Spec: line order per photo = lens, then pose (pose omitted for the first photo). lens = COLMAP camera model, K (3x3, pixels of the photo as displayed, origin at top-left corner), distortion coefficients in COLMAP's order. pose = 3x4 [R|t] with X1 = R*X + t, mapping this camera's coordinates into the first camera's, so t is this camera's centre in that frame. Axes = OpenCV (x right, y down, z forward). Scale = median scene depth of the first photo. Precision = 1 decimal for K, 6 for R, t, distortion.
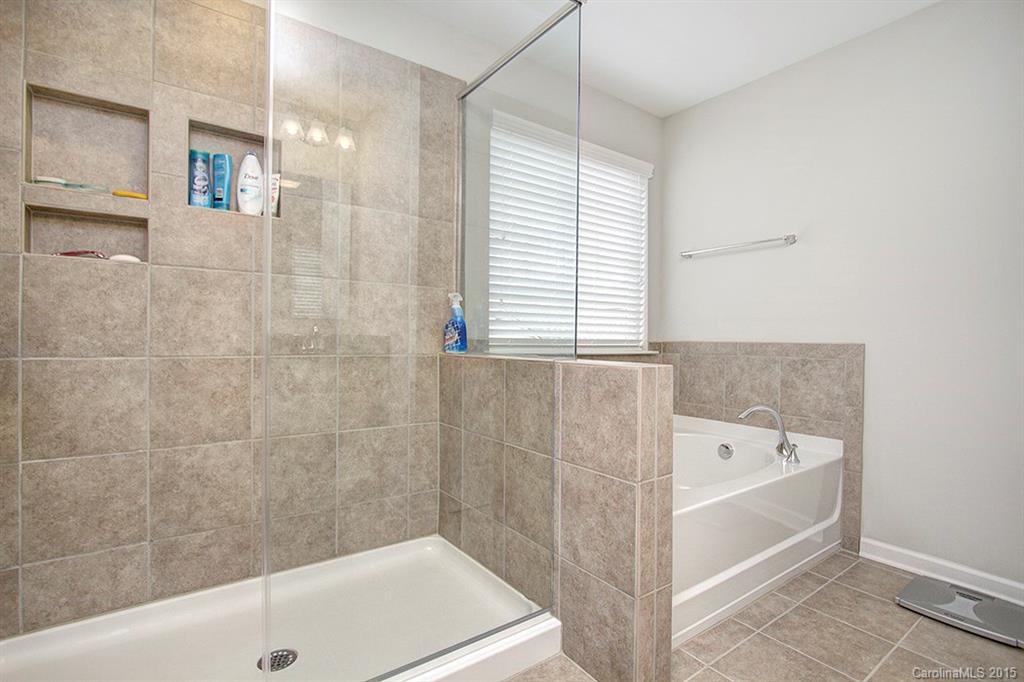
lens RADIAL K [[482.1, 0, 512.0], [0, 482.1, 350.3], [0, 0, 1]] dist [-0.015854, 0.000292]
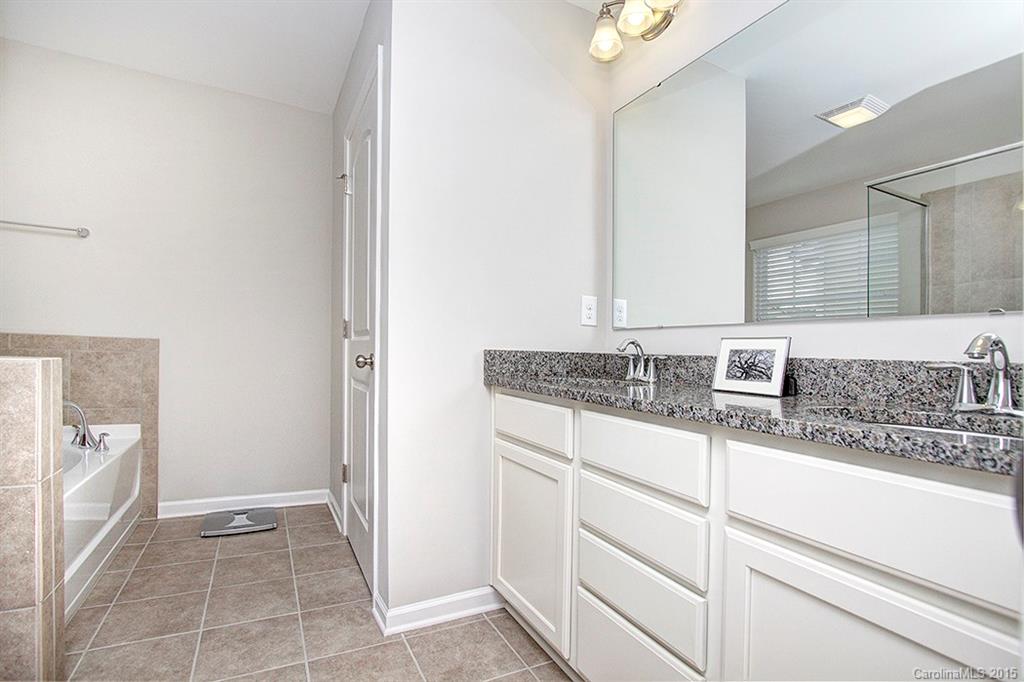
lens RADIAL K [[482.1, 0, 510.7], [0, 482.1, 346.7], [0, 0, 1]] dist [-0.015854, 0.000292]
pose [[0.144395, 0.008001, 0.989488, -0.312732], [-0.011853, 0.999910, -0.006355, 0.002823], [-0.989449, -0.010811, 0.144477, -0.028089]]
